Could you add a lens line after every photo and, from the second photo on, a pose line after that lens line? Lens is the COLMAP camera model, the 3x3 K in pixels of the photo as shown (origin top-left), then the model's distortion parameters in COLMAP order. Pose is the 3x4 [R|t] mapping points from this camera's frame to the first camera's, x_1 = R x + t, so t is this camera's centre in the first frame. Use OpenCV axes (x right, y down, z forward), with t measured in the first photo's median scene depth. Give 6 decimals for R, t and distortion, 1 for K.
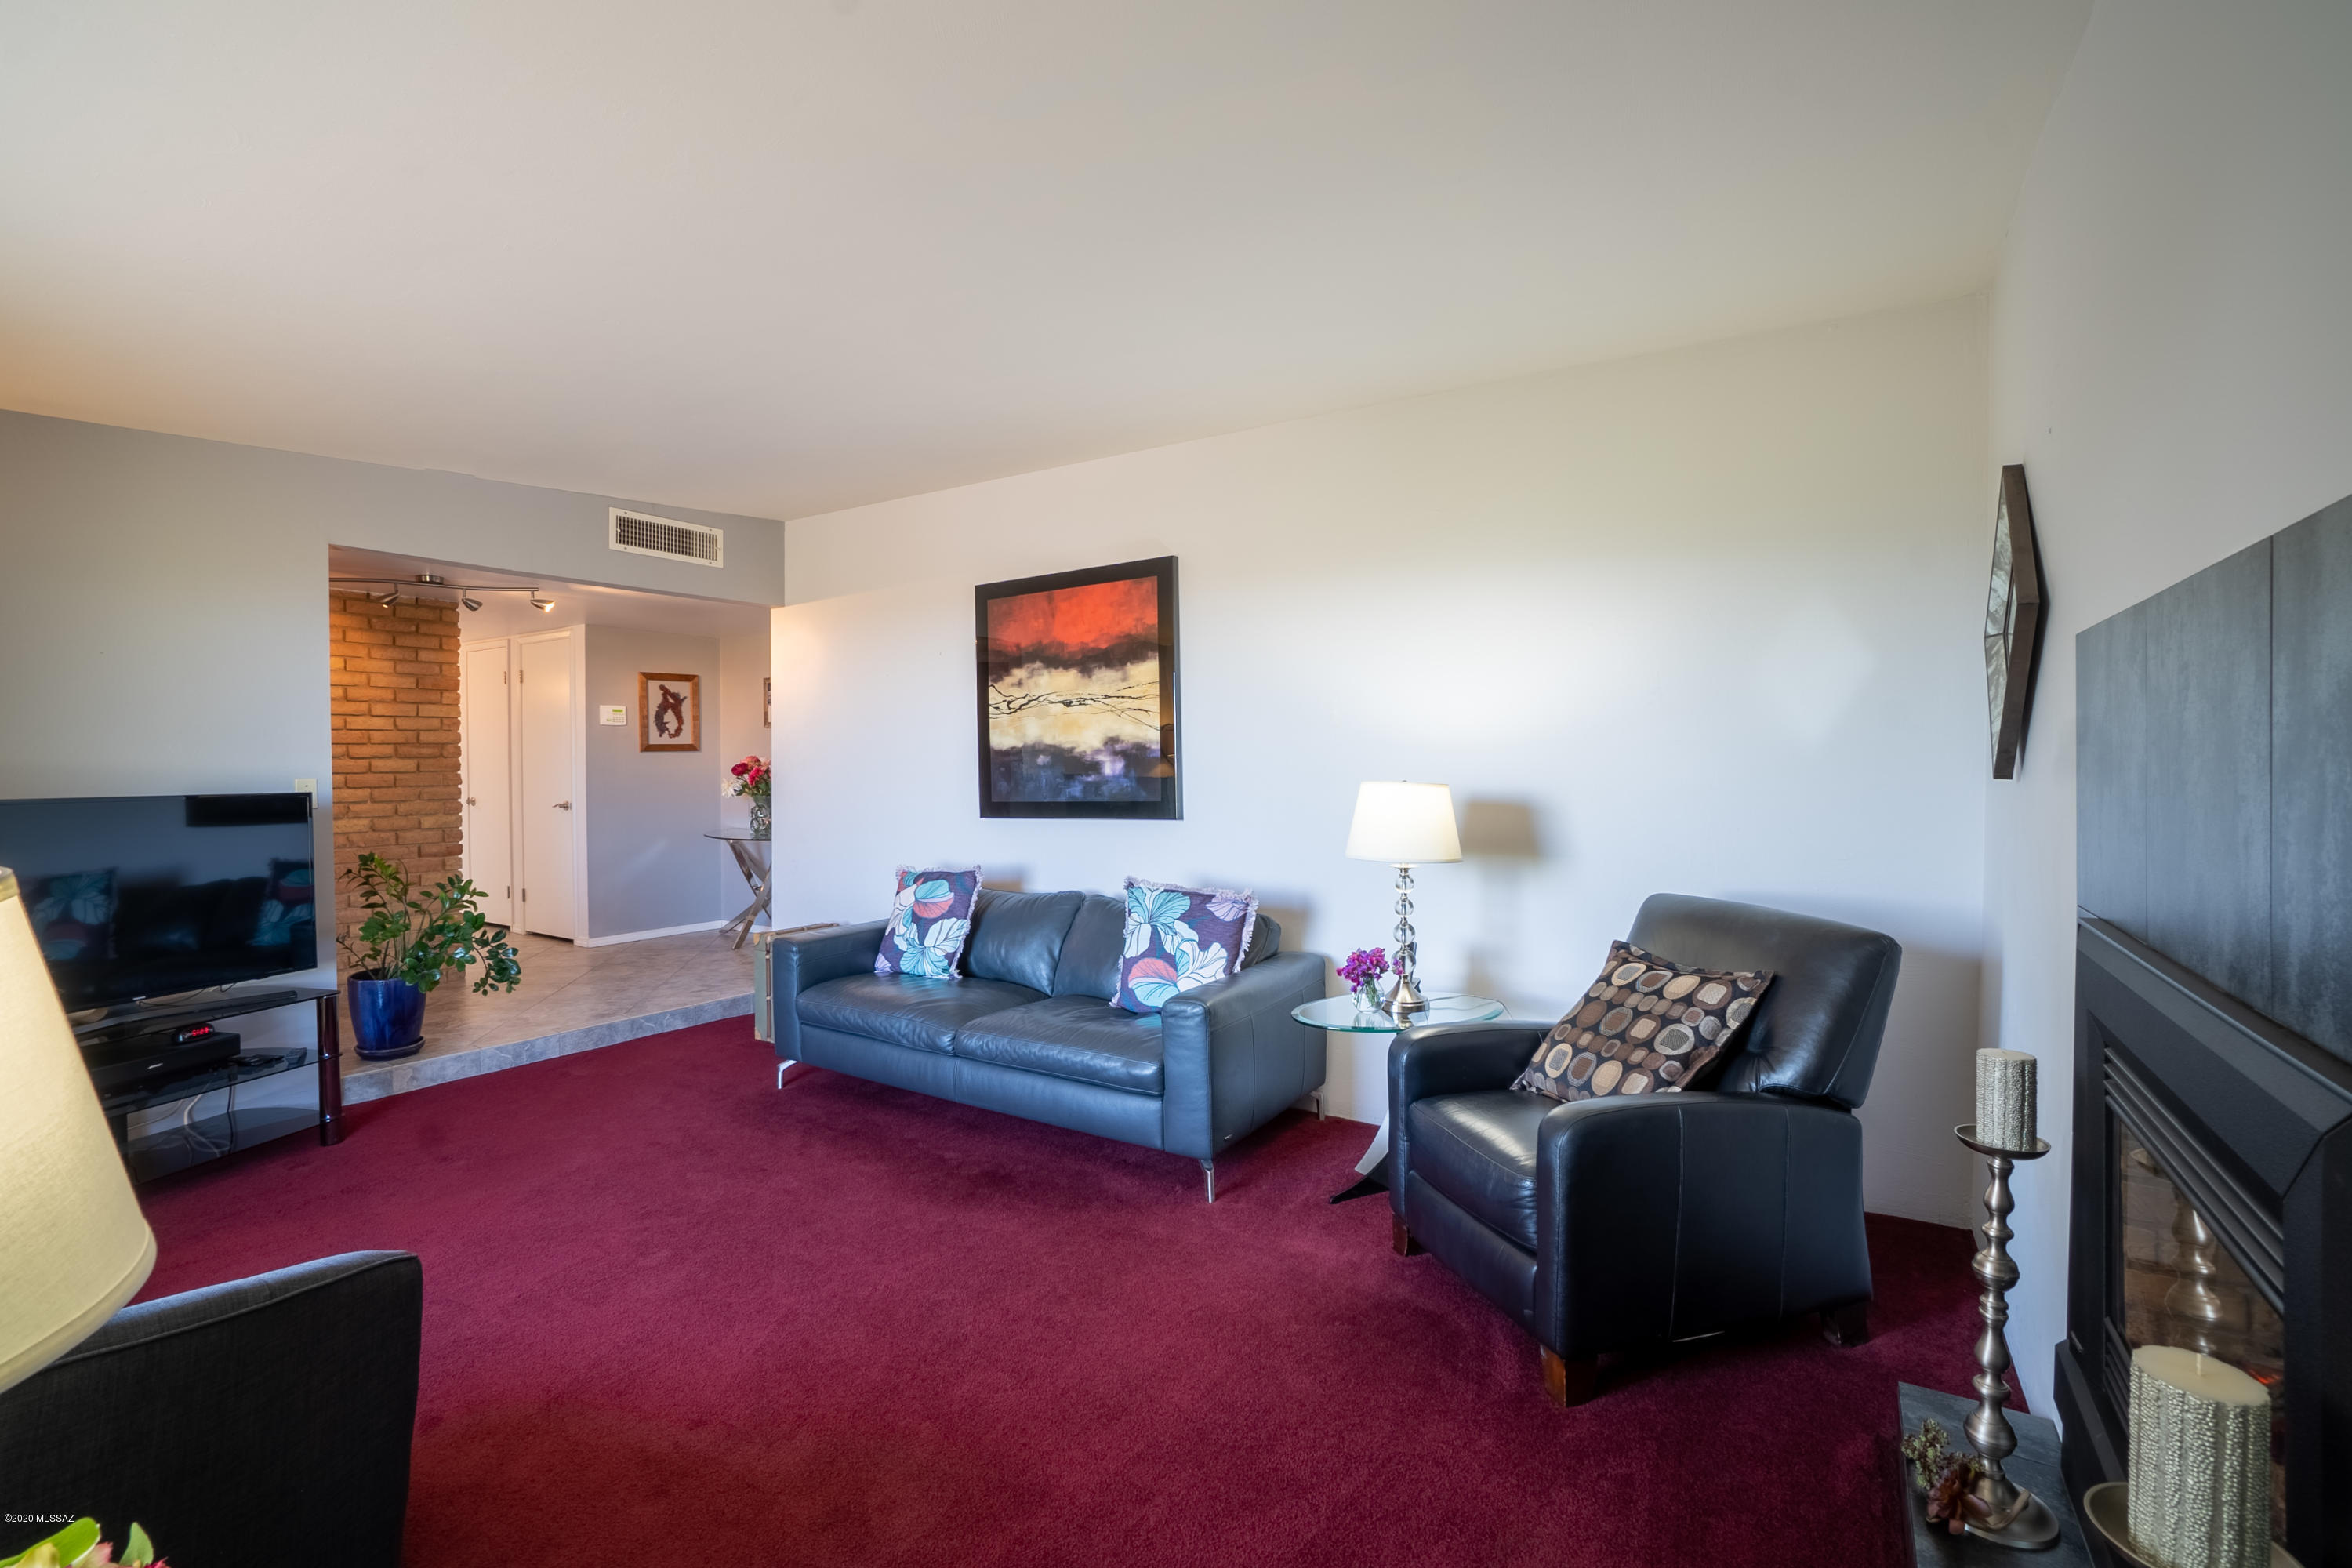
lens RADIAL K [[1014.6, 0, 1176.7], [0, 1014.6, 779.2], [0, 0, 1]] dist [-0.002665, 0.000393]
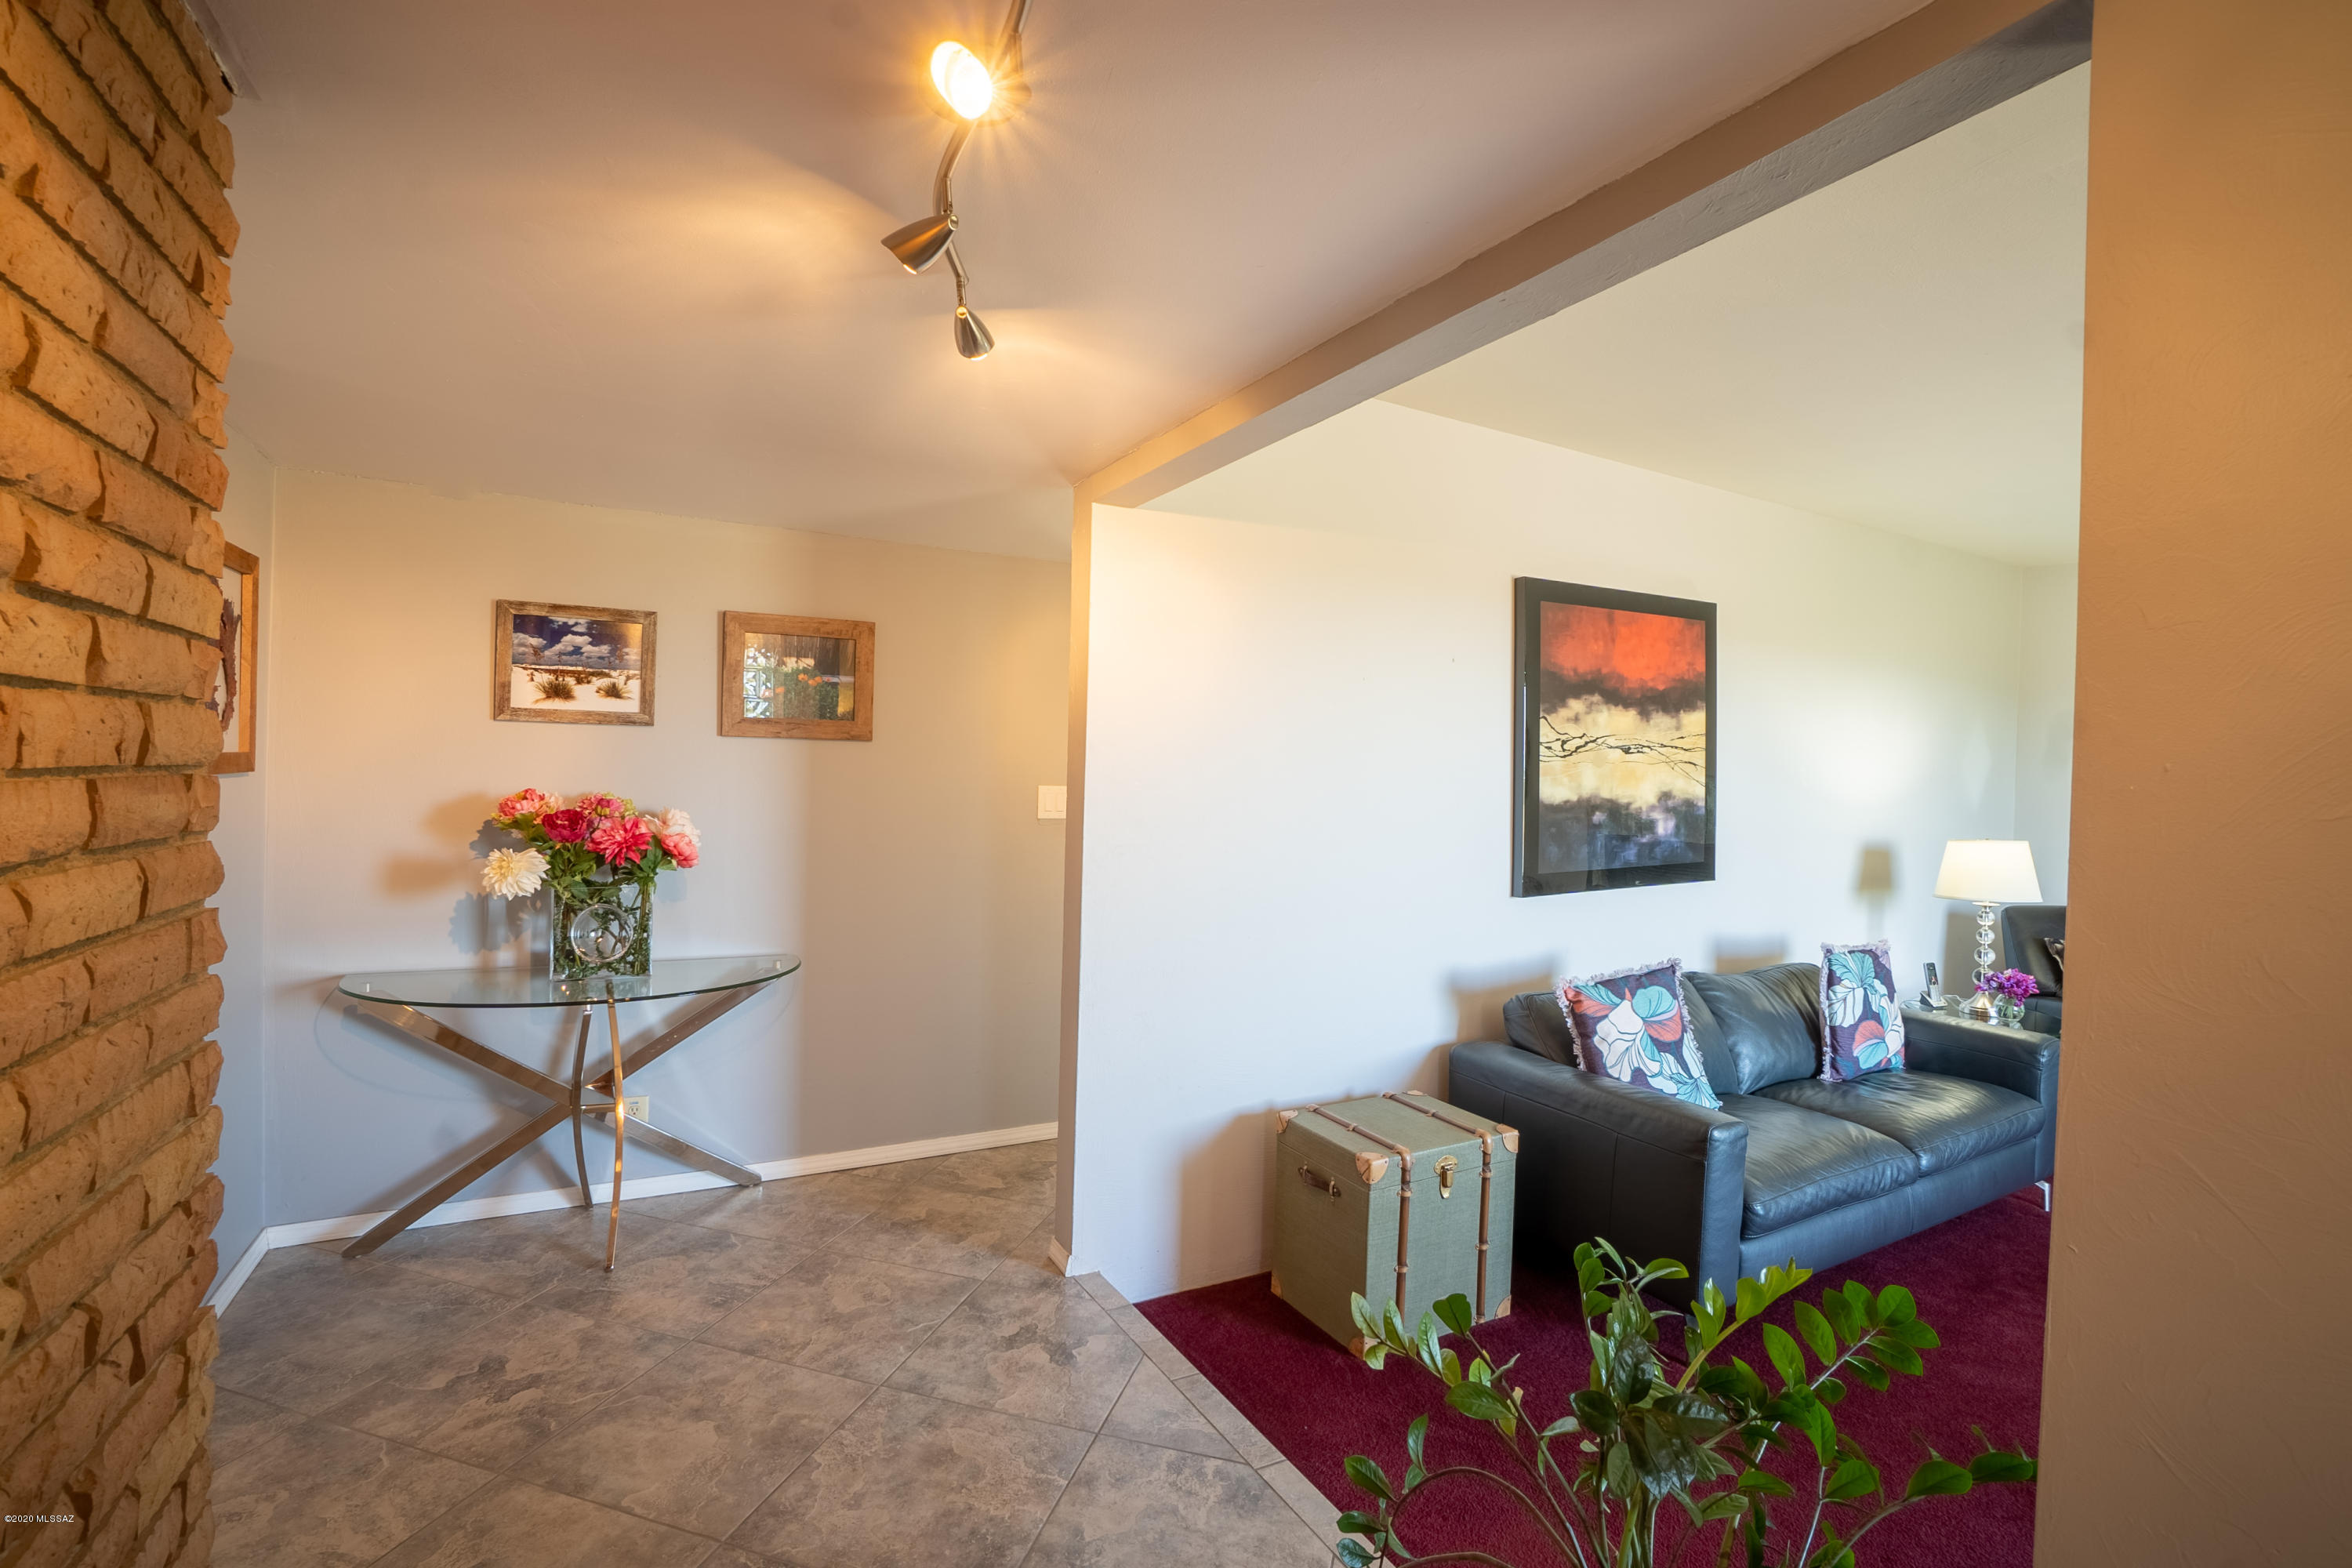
lens RADIAL K [[1014.6, 0, 1192.0], [0, 1014.6, 794.0], [0, 0, 1]] dist [-0.002665, 0.000393]
pose [[0.478900, 0.004126, 0.877860, -1.007460], [-0.000706, 0.999990, -0.004315, -0.034707], [-0.877869, 0.001447, 0.478898, 0.915918]]
